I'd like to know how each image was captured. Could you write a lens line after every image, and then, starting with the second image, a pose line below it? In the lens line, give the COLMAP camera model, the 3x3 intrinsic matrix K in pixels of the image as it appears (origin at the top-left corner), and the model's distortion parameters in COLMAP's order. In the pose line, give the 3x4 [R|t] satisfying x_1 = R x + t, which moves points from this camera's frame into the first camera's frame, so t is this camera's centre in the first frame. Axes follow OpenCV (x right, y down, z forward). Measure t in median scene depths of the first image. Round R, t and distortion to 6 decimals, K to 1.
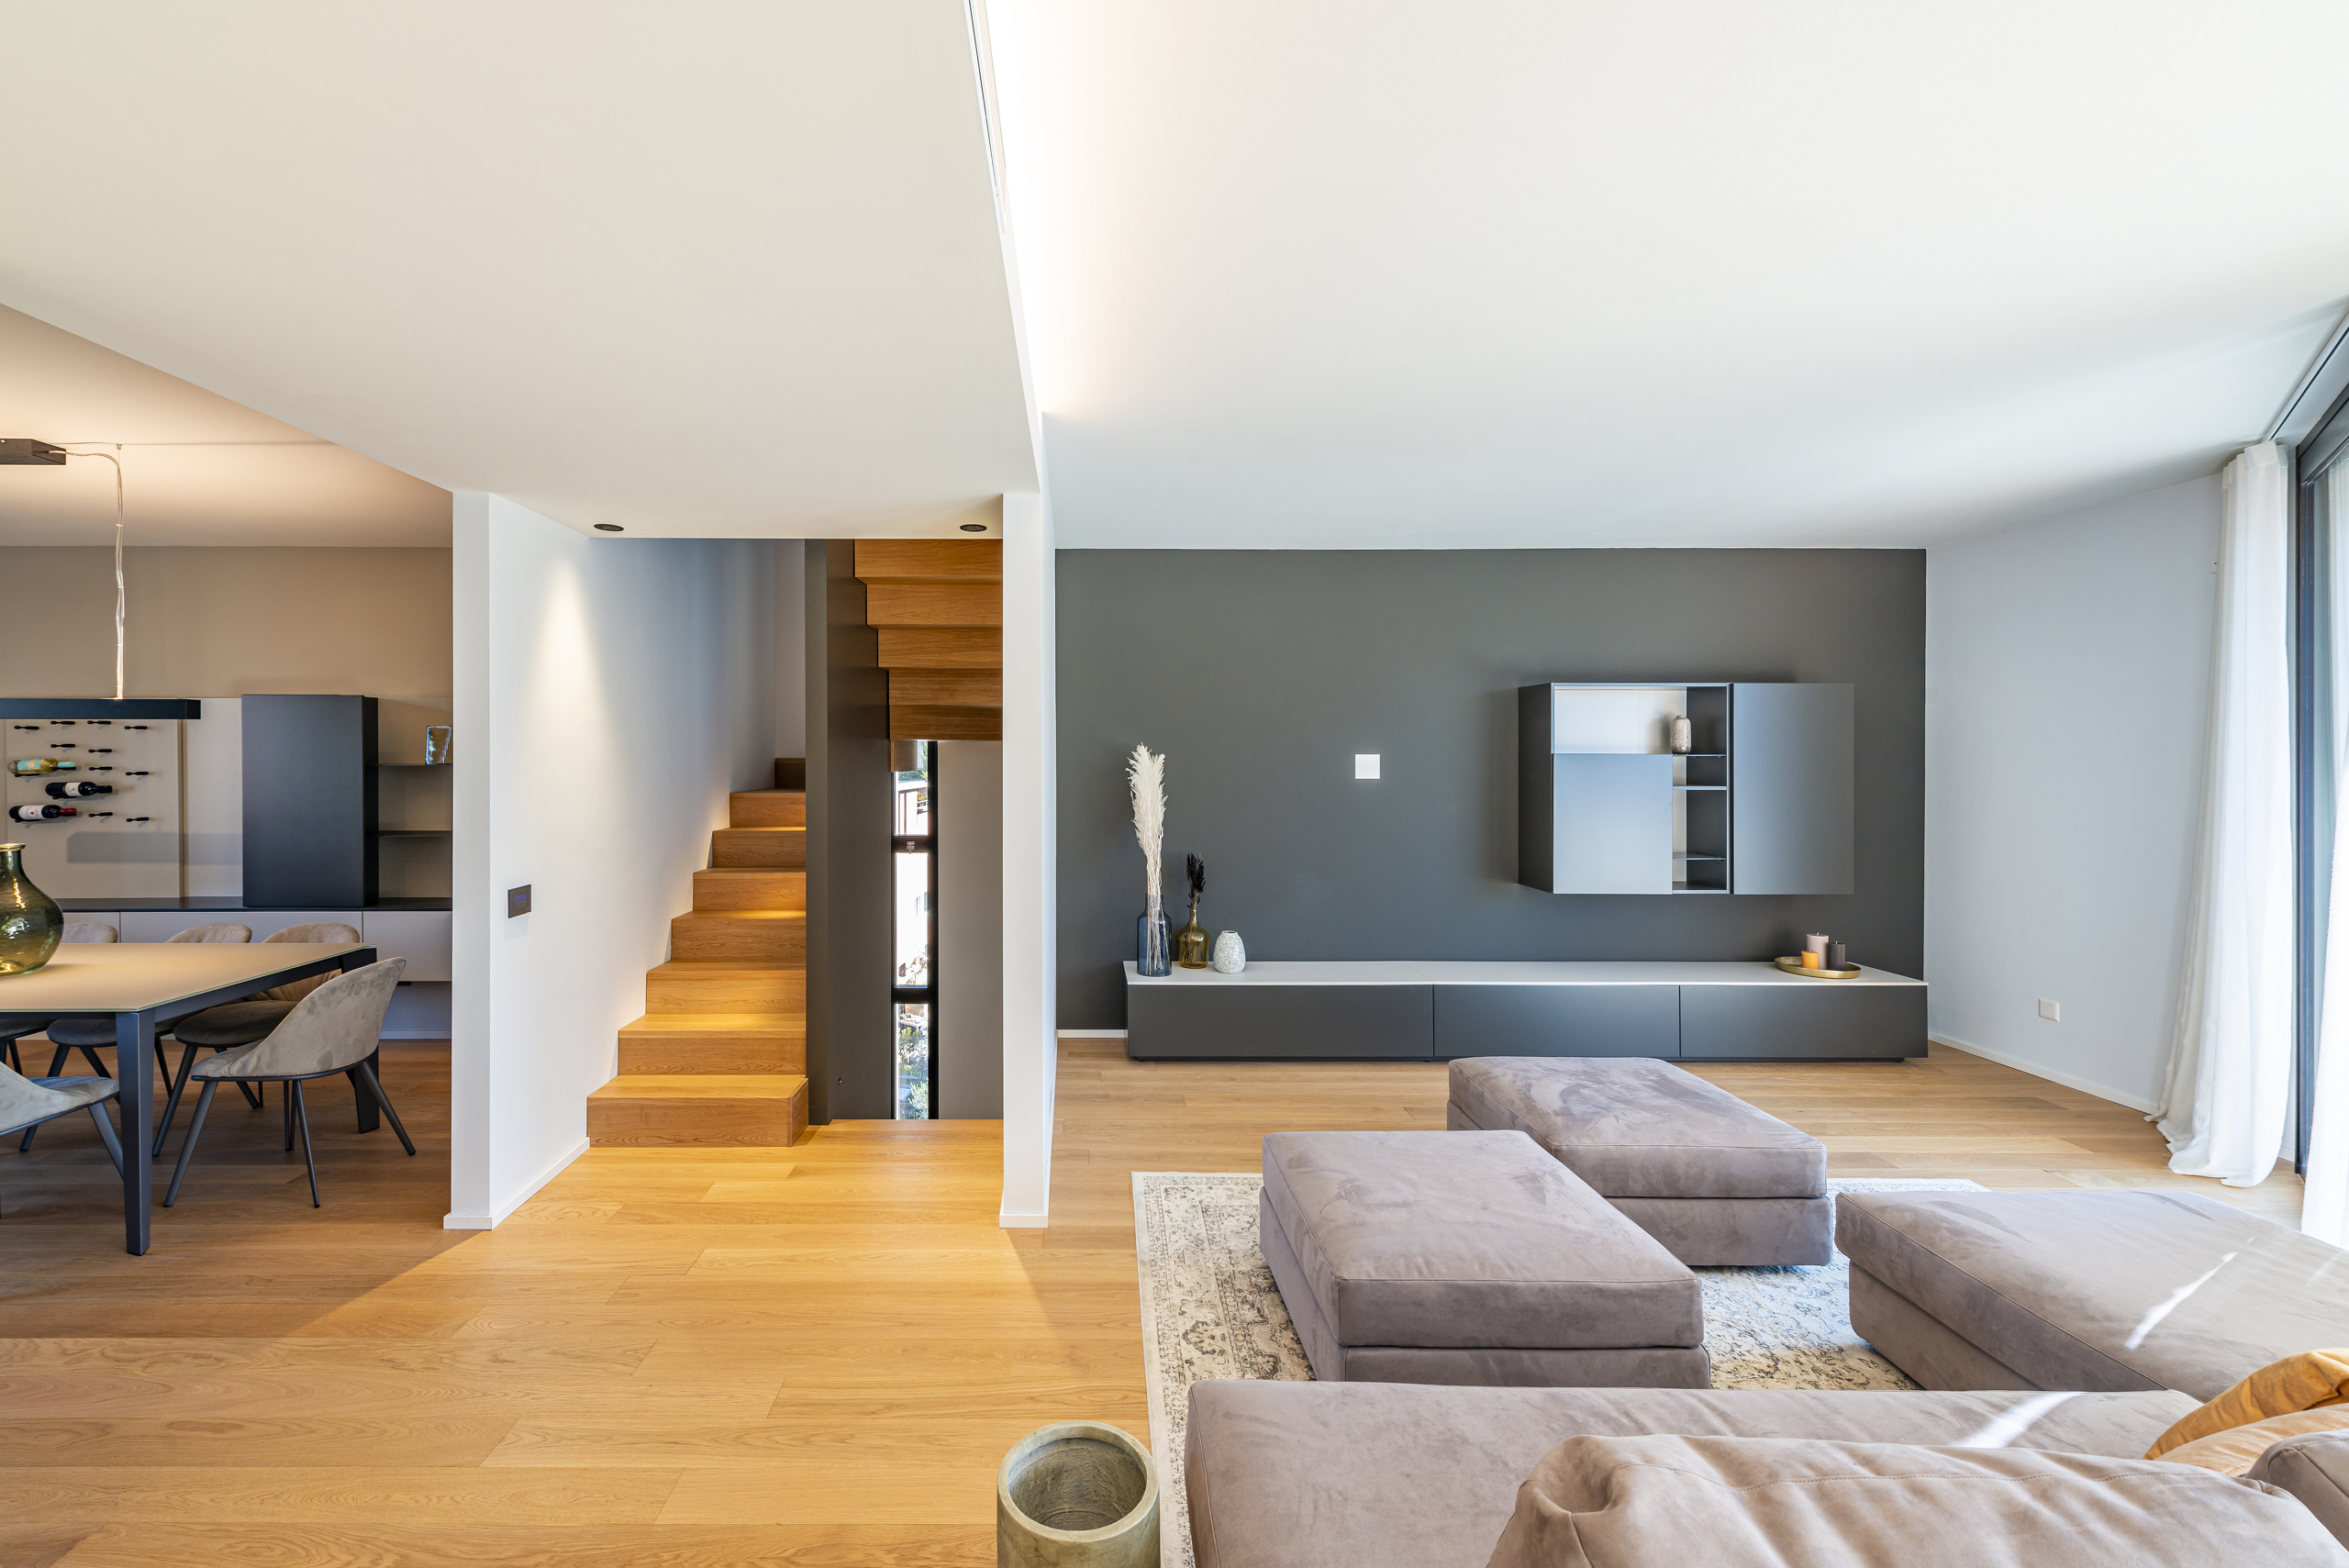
lens RADIAL K [[964.6, 0, 1081.7], [0, 964.6, 754.6], [0, 0, 1]] dist [0.019646, -0.009280]
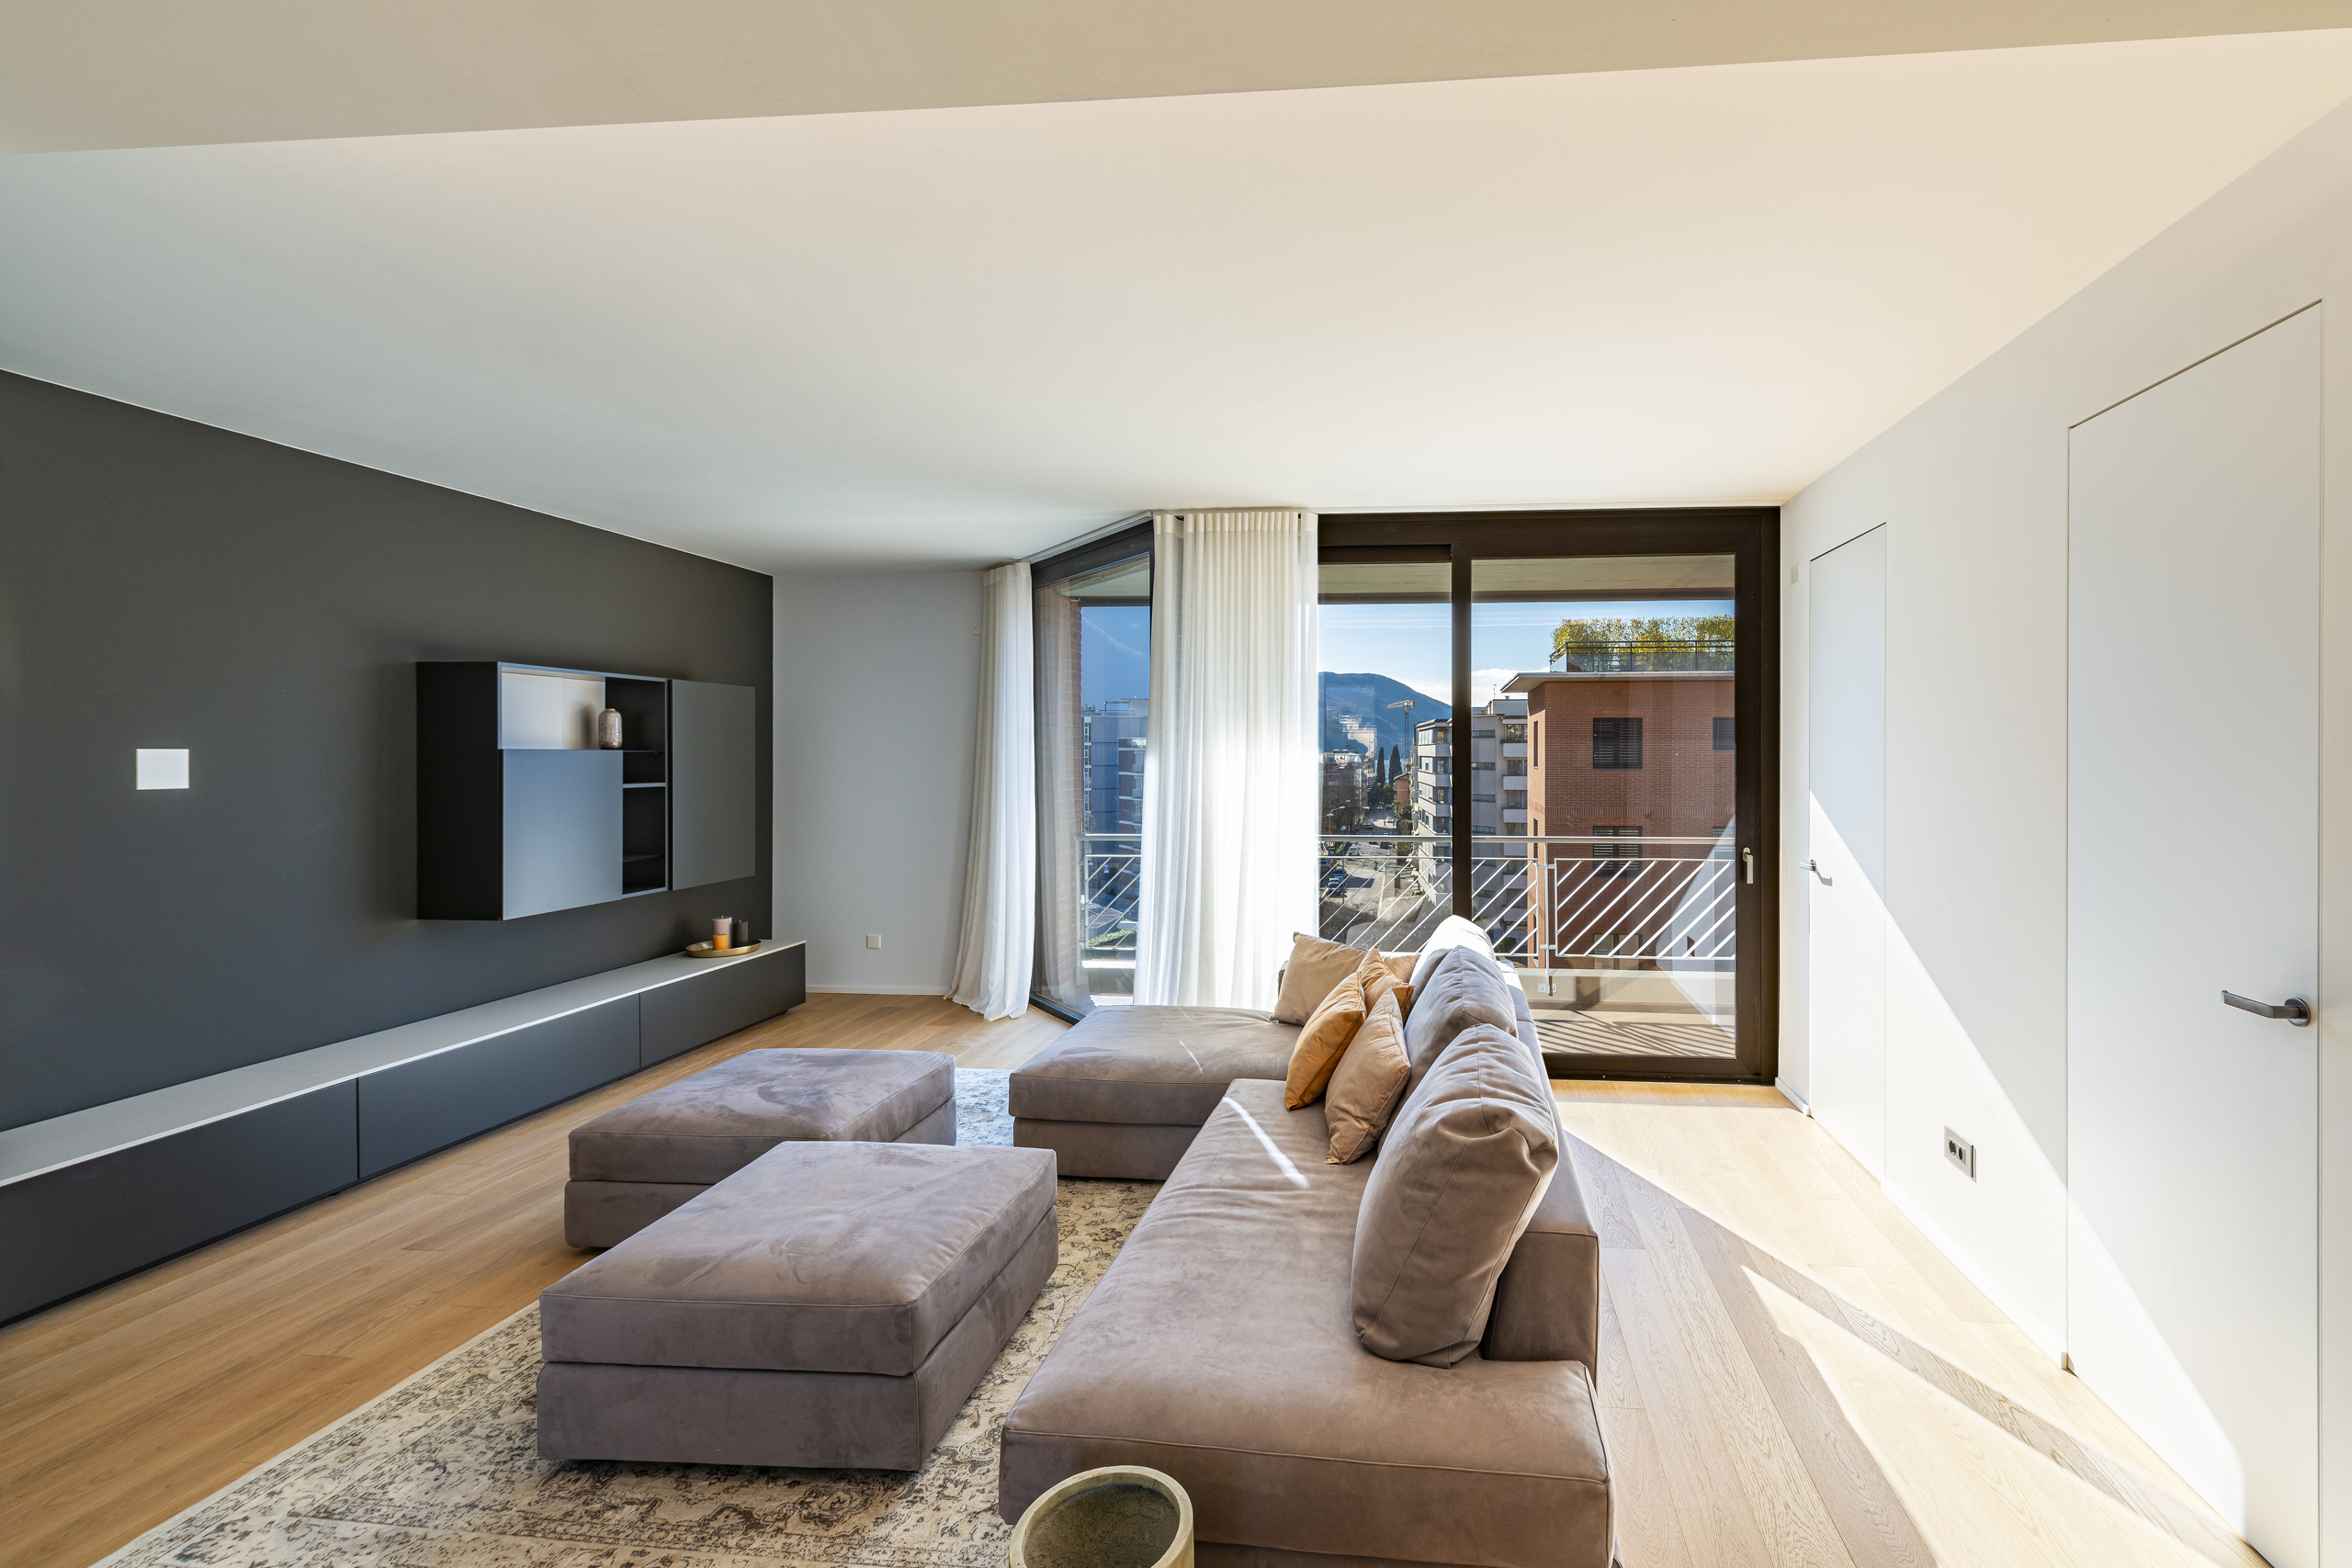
lens RADIAL K [[987.2, 0, 1358.3], [0, 987.2, 754.8], [0, 0, 1]] dist [0.001168, -0.001049]
pose [[0.077552, -0.002155, 0.996986, -0.292730], [-0.000868, 0.999997, 0.002229, 0.001277], [-0.996988, -0.001039, 0.077550, 0.219323]]
